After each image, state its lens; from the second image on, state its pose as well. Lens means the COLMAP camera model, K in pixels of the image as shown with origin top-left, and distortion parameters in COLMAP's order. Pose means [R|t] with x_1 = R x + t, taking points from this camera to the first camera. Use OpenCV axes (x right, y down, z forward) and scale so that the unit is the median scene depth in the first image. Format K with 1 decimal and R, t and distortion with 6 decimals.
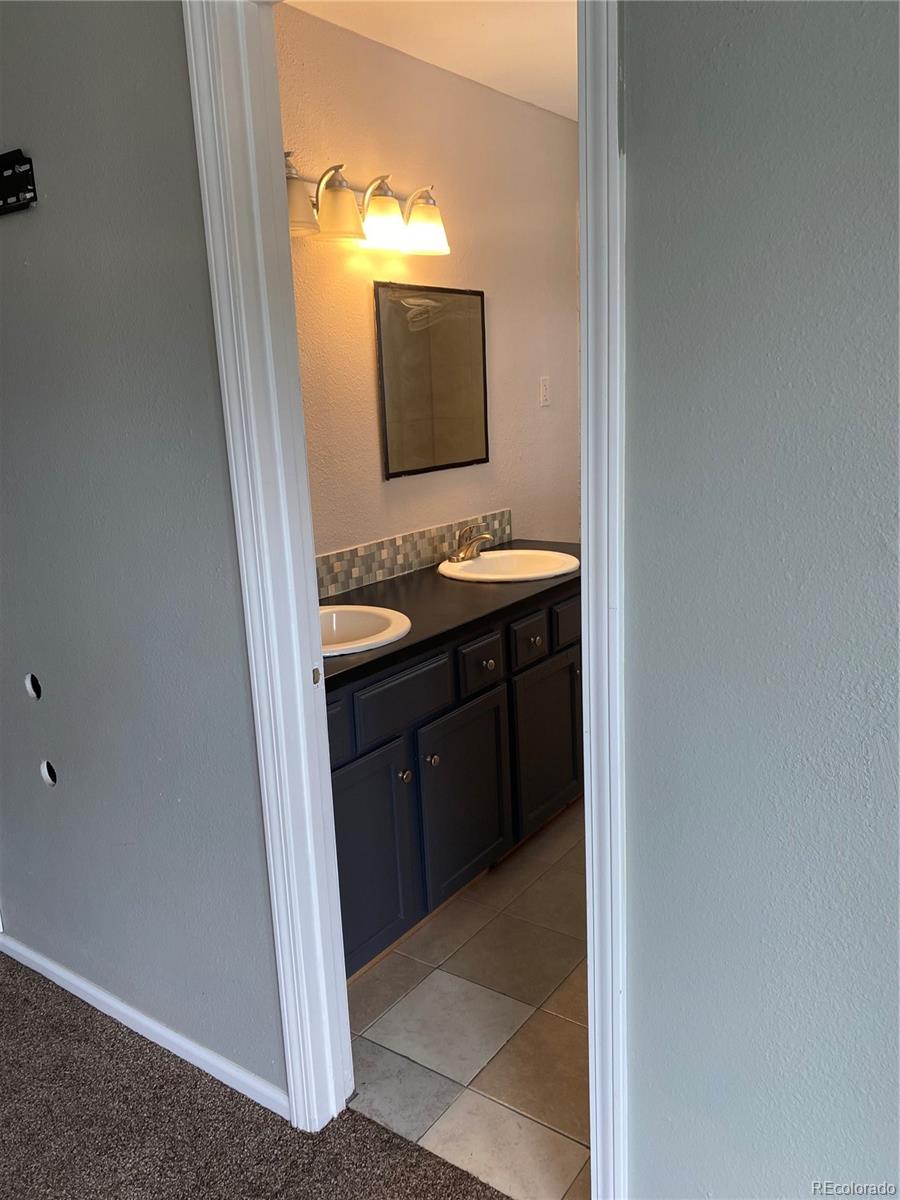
lens RADIAL K [[914.9, 0, 449.9], [0, 914.9, 600.1], [0, 0, 1]] dist [0.044696, -0.056774]
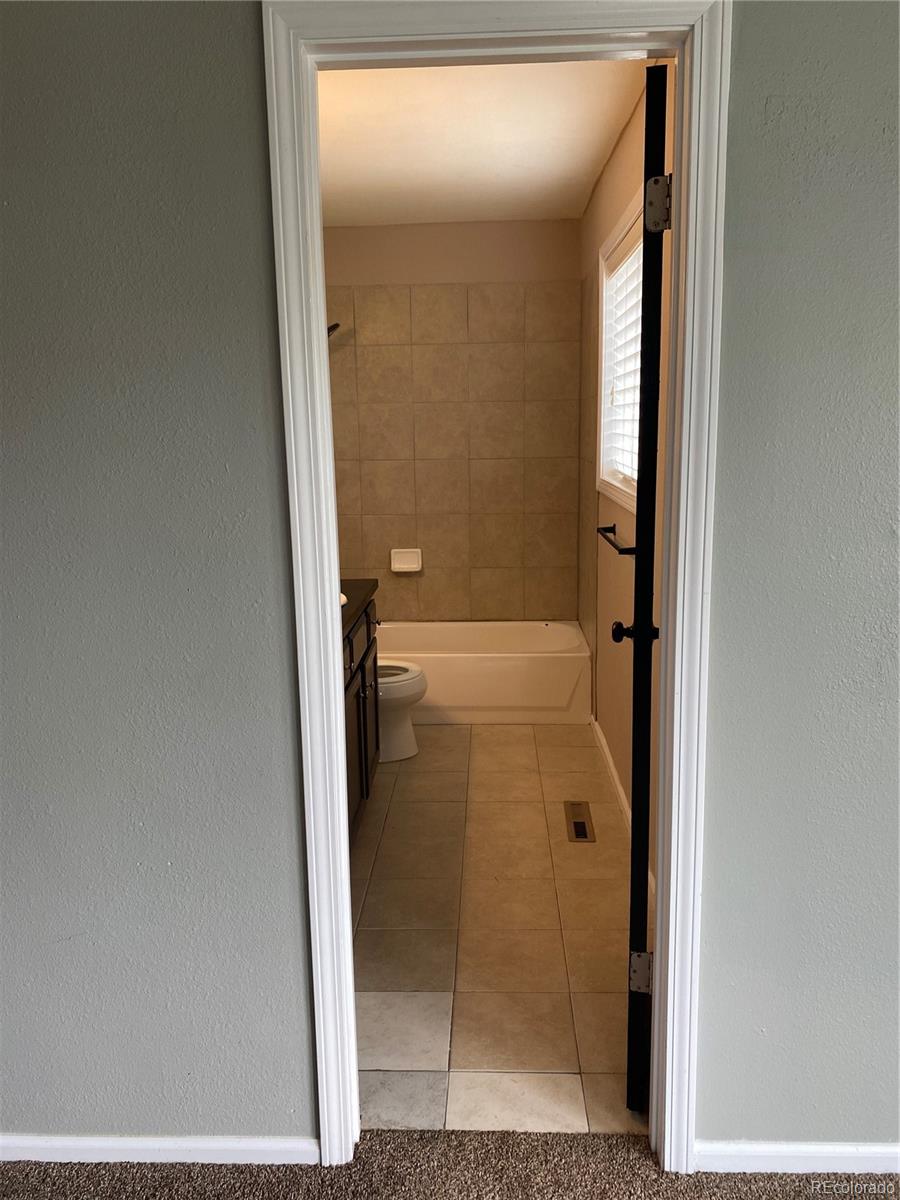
lens RADIAL K [[914.9, 0, 450.9], [0, 914.9, 598.2], [0, 0, 1]] dist [0.044696, -0.056774]
pose [[0.838768, -0.077804, 0.538902, -0.545408], [0.108146, 0.993825, -0.024840, 0.005781], [-0.533641, 0.079115, 0.842002, 0.049712]]
